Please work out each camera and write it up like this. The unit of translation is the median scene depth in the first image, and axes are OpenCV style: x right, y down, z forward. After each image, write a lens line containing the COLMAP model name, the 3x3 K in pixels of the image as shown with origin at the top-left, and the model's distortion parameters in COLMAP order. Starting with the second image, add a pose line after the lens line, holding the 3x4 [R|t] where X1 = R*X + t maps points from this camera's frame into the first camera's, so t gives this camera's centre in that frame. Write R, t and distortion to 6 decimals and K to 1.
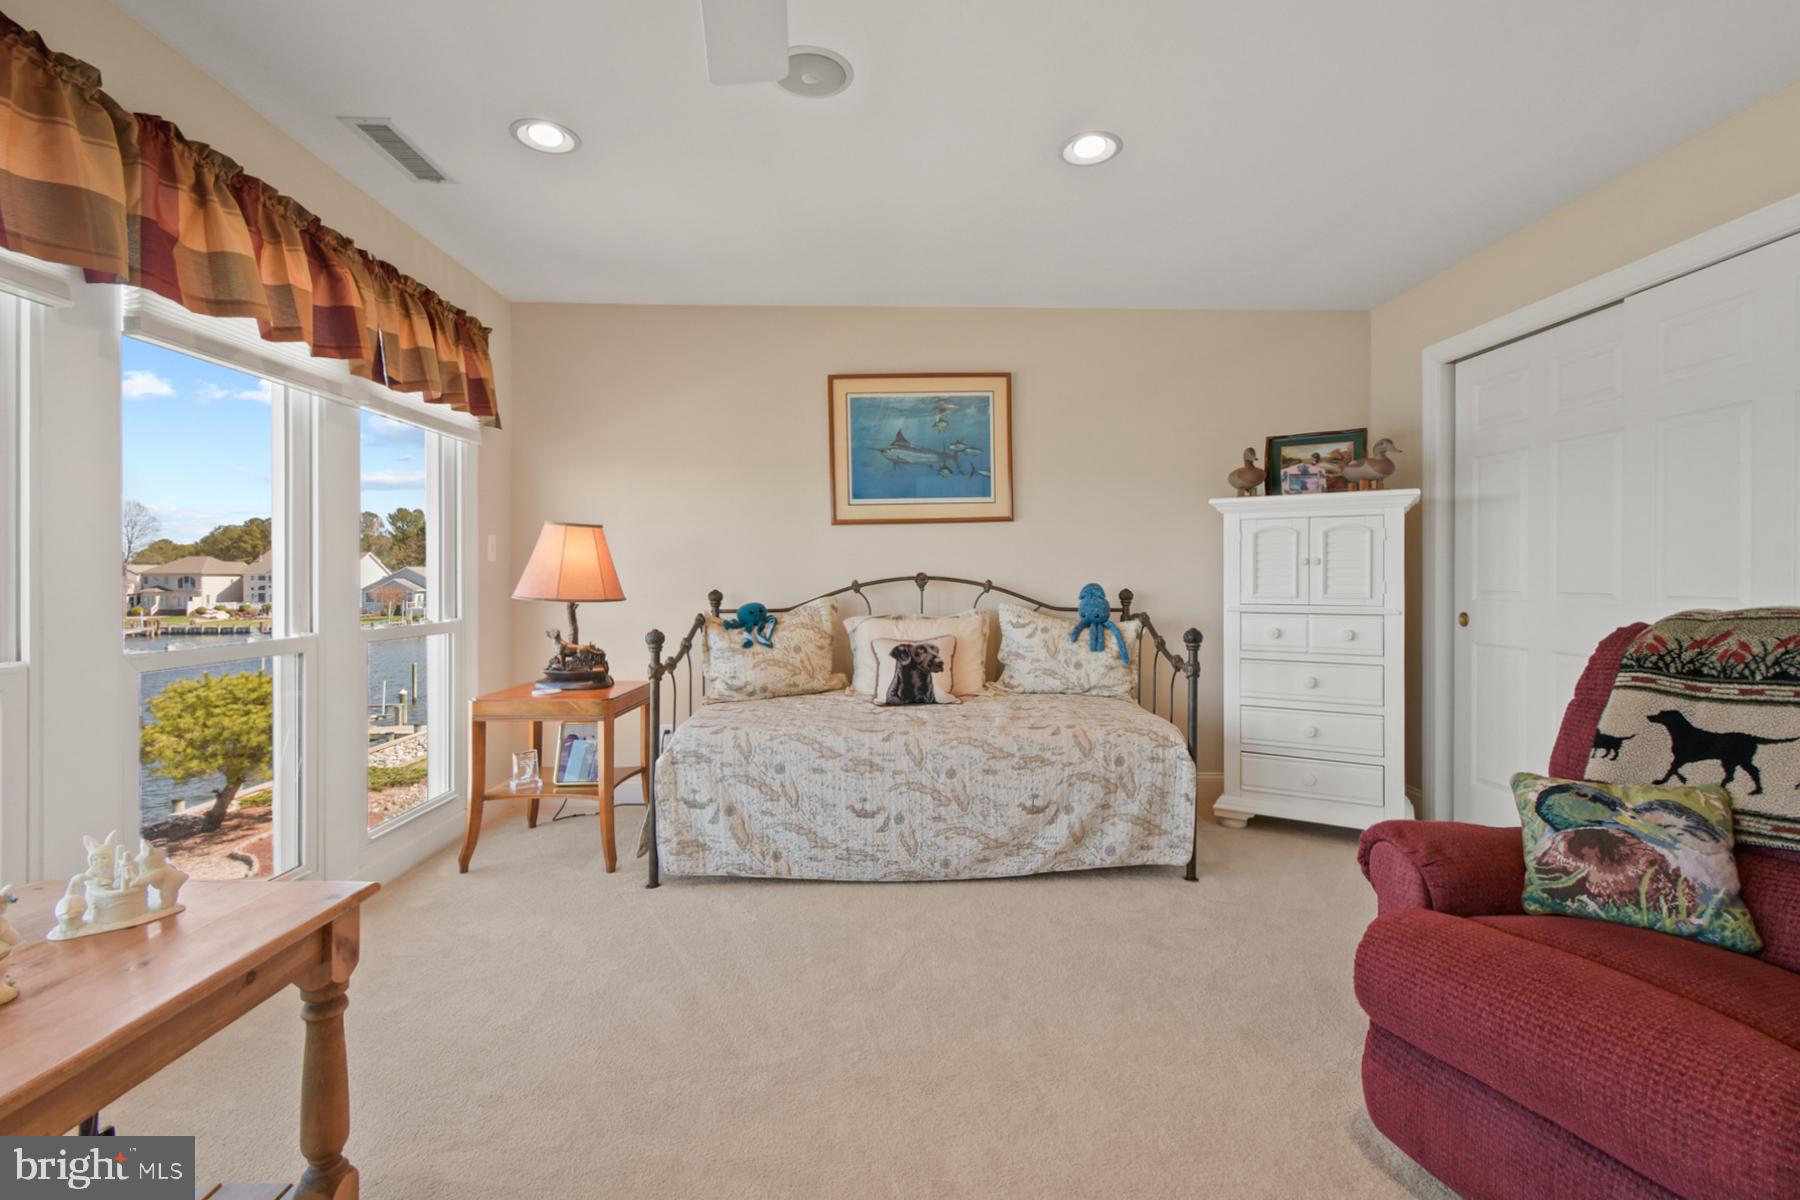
lens RADIAL K [[819.2, 0, 902.9], [0, 819.2, 583.4], [0, 0, 1]] dist [0.006304, -0.001901]
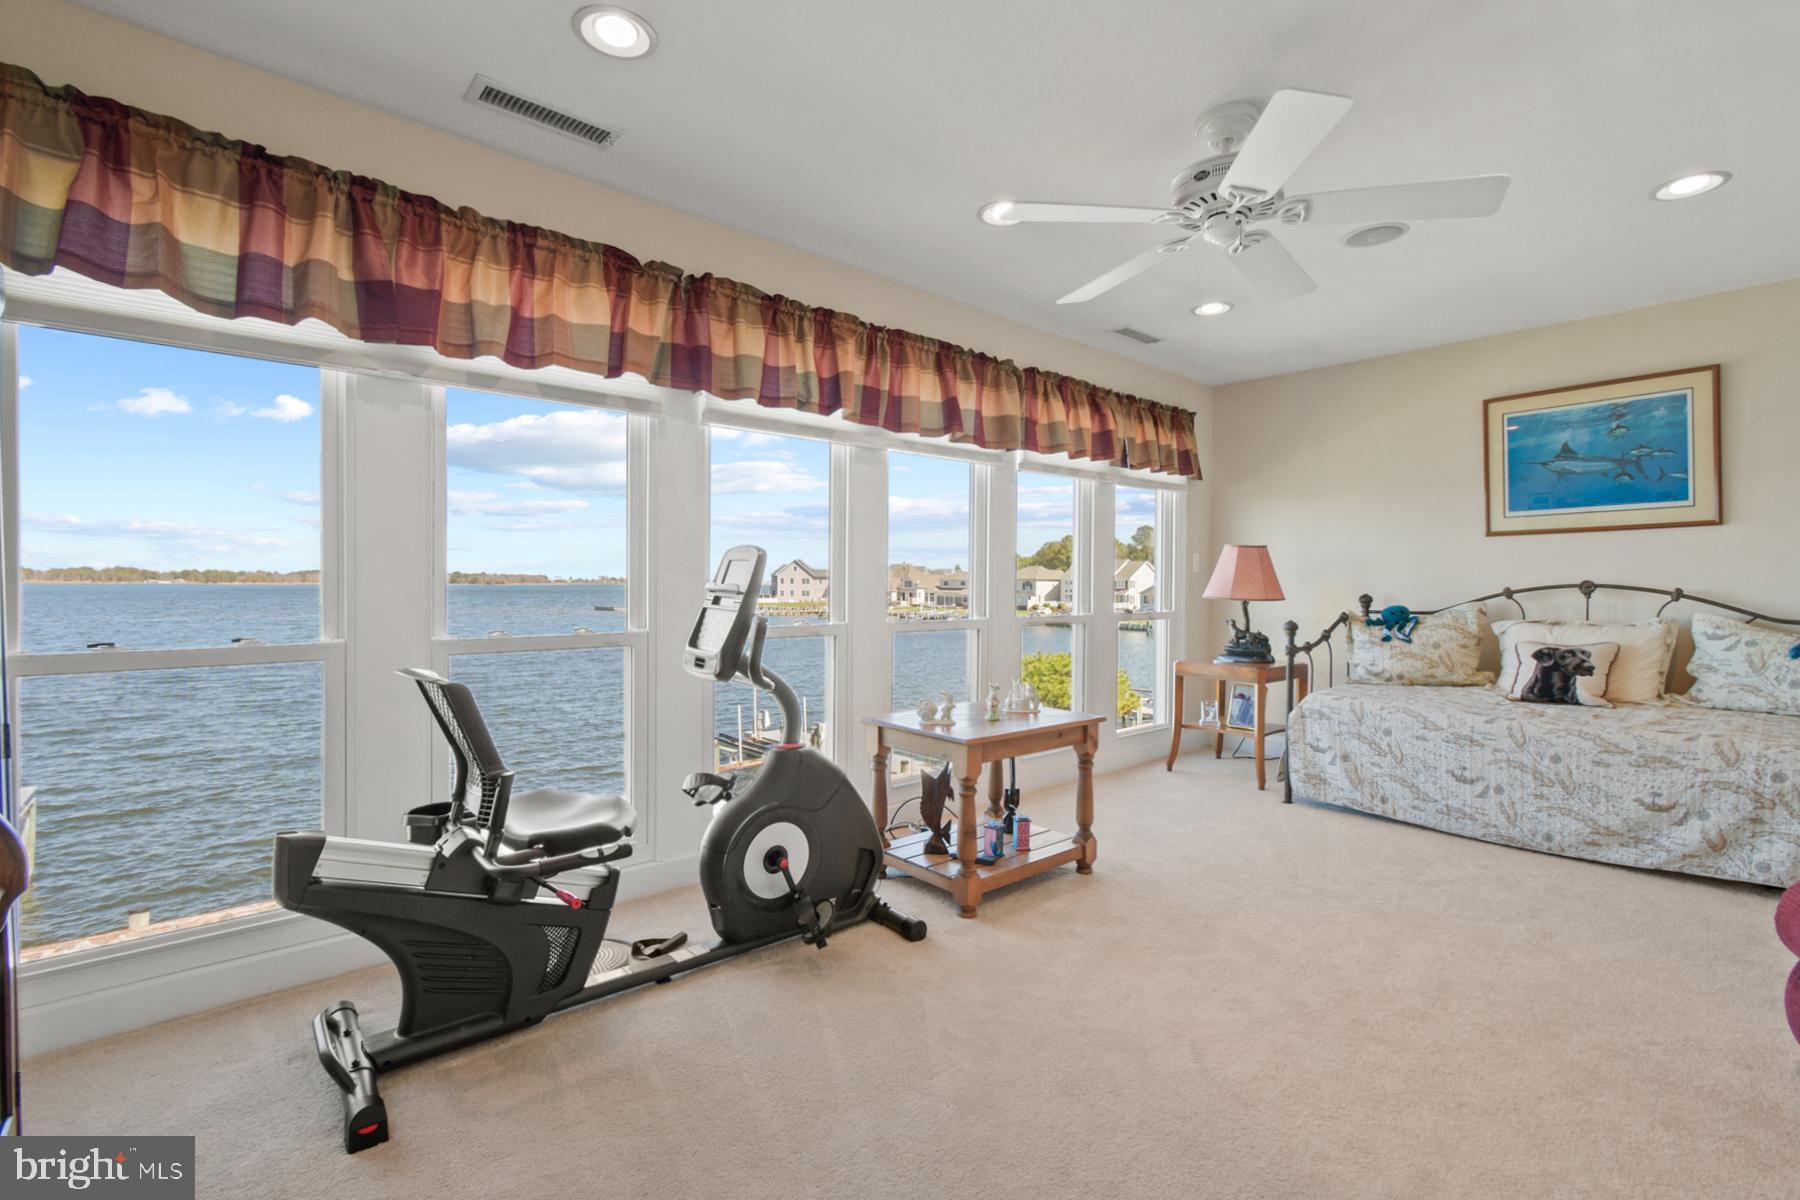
lens RADIAL K [[819.2, 0, 915.7], [0, 819.2, 583.7], [0, 0, 1]] dist [0.006304, -0.001901]
pose [[0.658652, 0.005950, -0.752424, 0.321937], [-0.011234, 0.999935, -0.001927, 0.003116], [0.752364, 0.009722, 0.658676, -0.398492]]
